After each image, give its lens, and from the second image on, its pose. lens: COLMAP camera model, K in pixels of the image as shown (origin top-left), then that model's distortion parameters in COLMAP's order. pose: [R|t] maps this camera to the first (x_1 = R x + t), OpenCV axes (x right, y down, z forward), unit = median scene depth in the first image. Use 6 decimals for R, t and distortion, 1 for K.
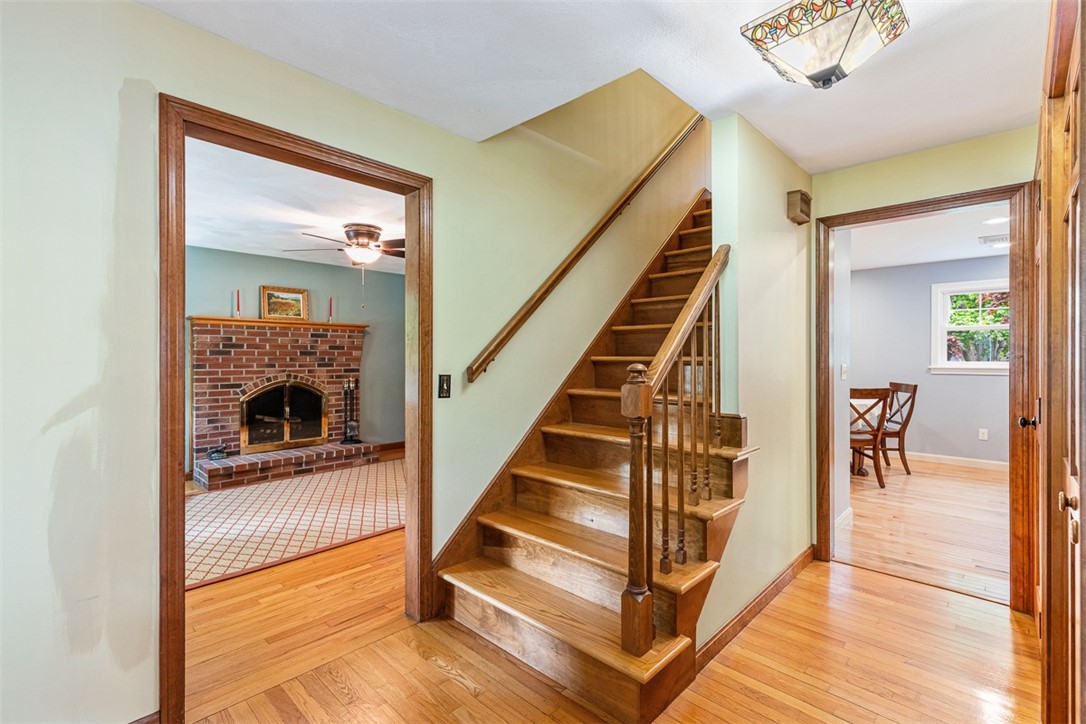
lens RADIAL K [[493.6, 0, 543.0], [0, 493.6, 362.0], [0, 0, 1]] dist [0.005987, 0.000287]
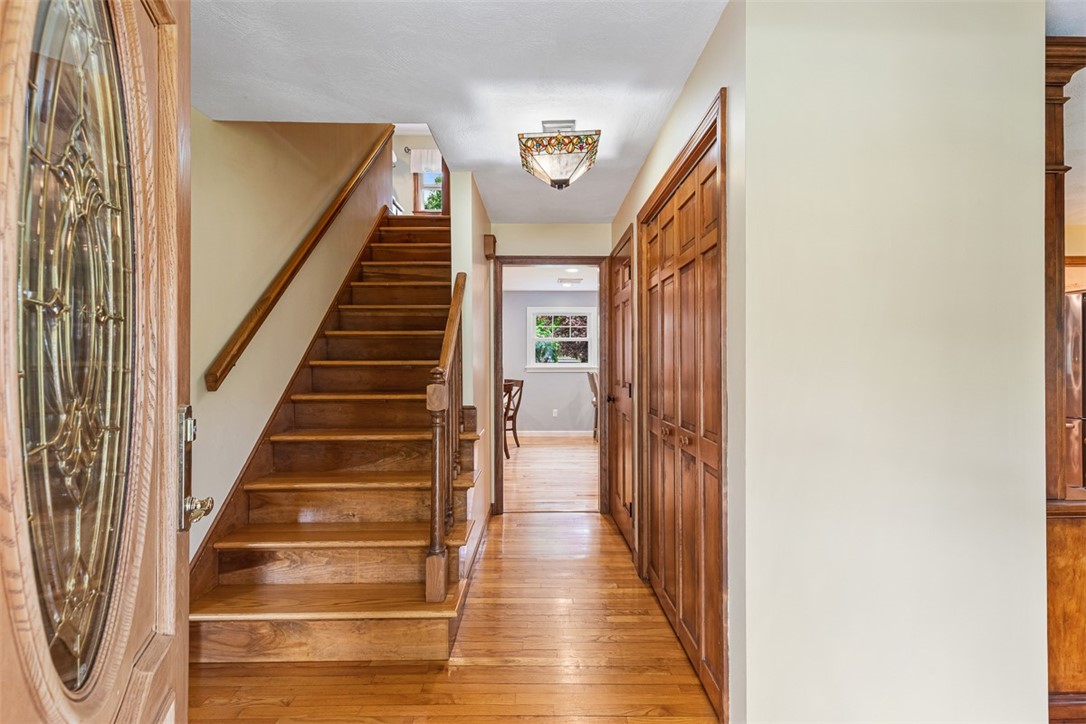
lens RADIAL K [[502.1, 0, 543.0], [0, 502.1, 362.0], [0, 0, 1]] dist [0.000708, -0.000054]
pose [[0.717348, -0.004817, 0.696699, -0.332803], [0.008387, 0.999963, -0.001721, -0.003511], [-0.696665, 0.007078, 0.717362, -0.057209]]
